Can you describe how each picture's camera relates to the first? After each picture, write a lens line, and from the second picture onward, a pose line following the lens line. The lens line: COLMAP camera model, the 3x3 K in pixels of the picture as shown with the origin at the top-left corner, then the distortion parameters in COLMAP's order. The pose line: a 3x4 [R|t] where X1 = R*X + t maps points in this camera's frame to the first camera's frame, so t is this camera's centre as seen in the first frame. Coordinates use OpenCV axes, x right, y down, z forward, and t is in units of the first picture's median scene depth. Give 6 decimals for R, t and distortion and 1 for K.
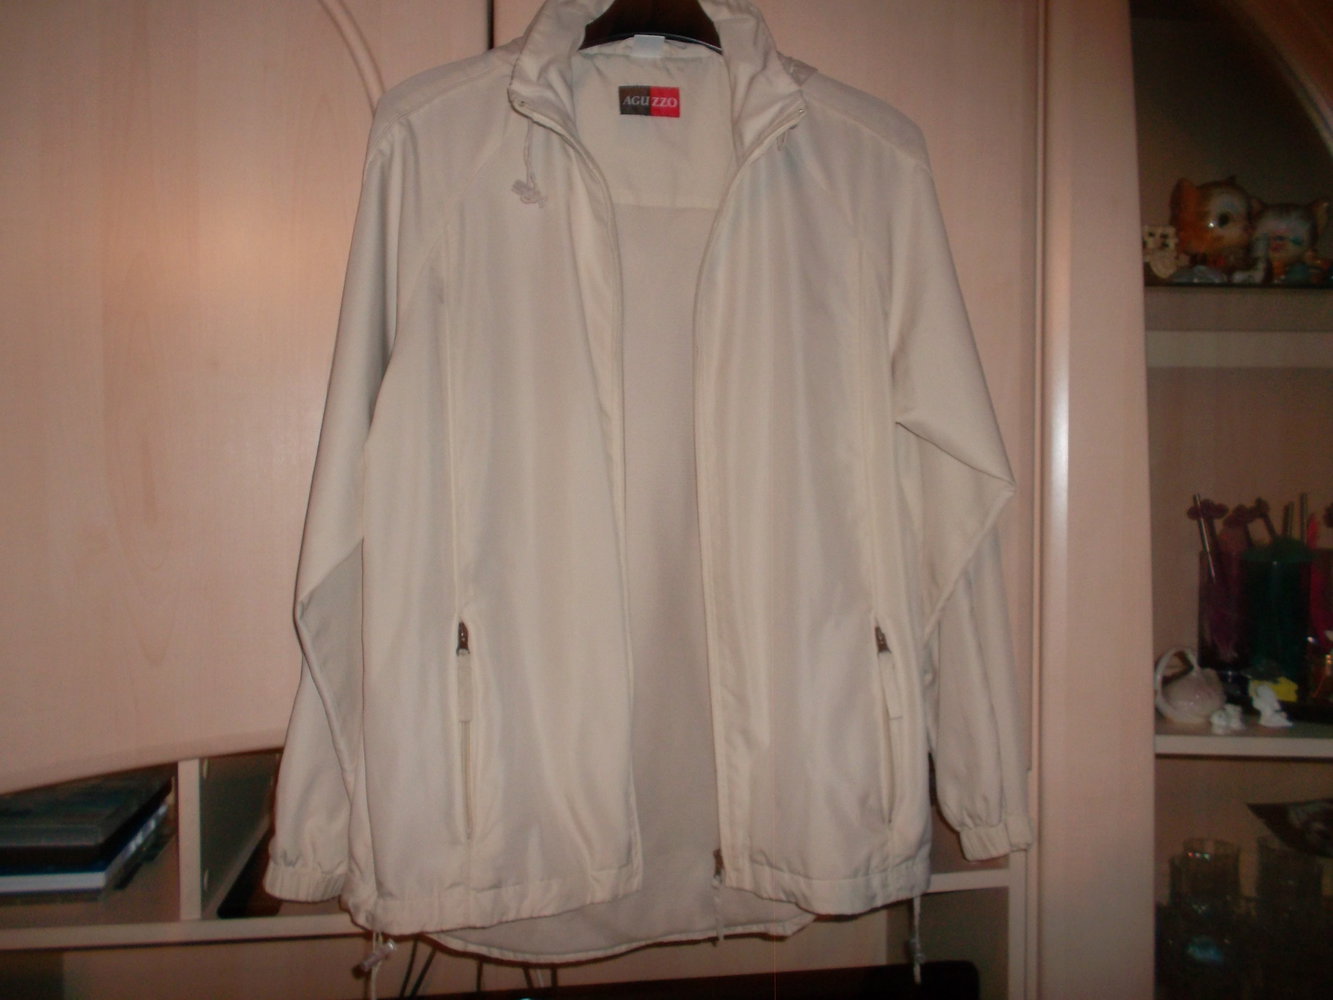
lens RADIAL K [[1154.7, 0, 666.5], [0, 1154.7, 500.0], [0, 0, 1]] dist [0.004872, 0.005307]
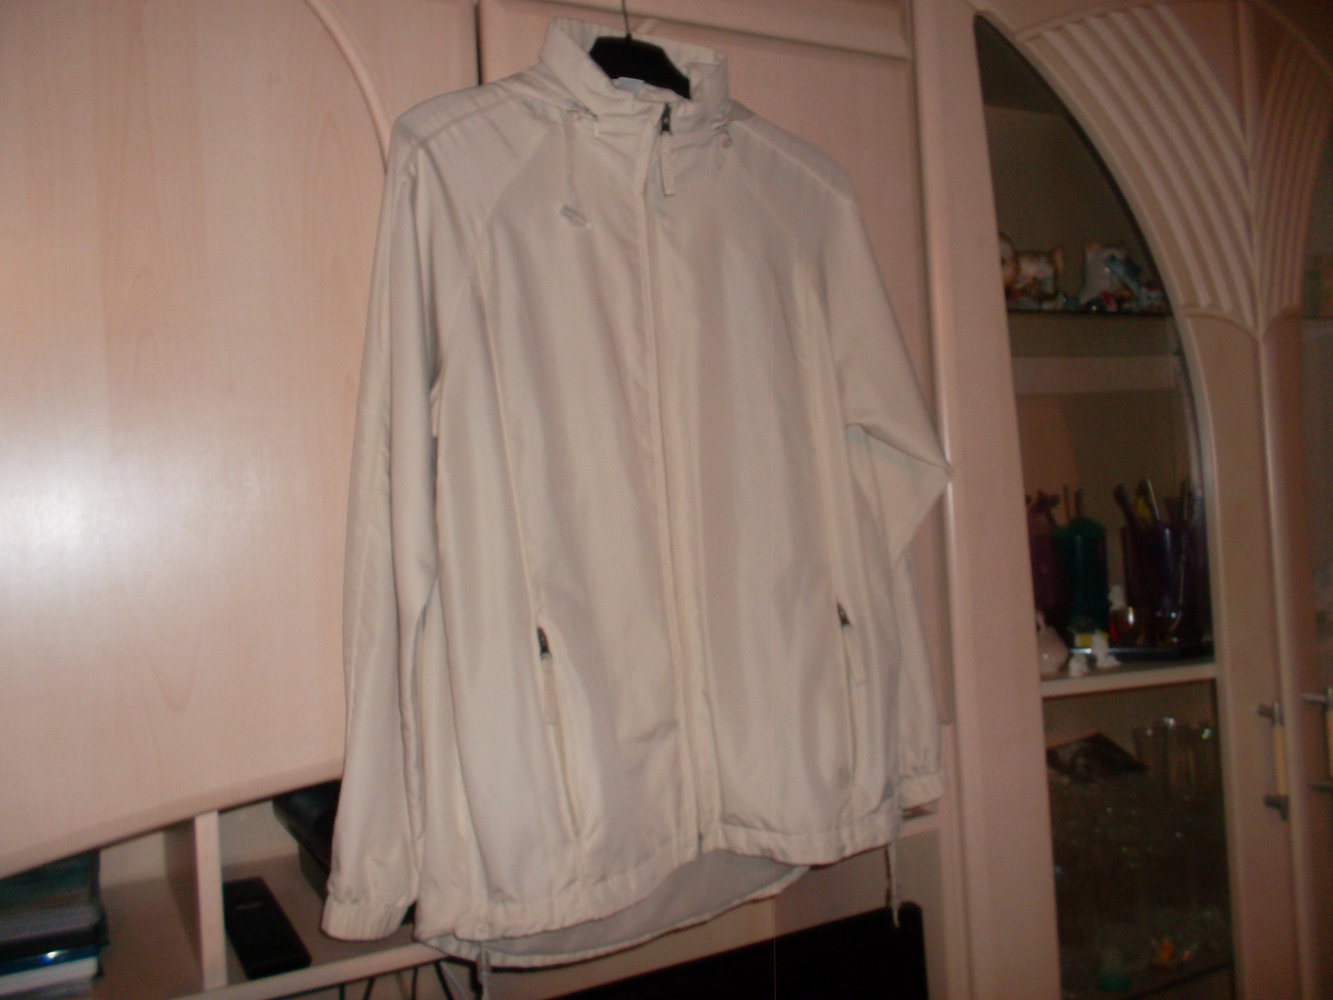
lens RADIAL K [[1154.7, 0, 666.5], [0, 1154.7, 500.0], [0, 0, 1]] dist [0.004872, 0.005307]
pose [[0.937199, -0.052451, 0.344830, -0.373242], [0.067696, 0.997183, -0.032308, 0.029824], [-0.342164, 0.053623, 0.938109, -0.004363]]
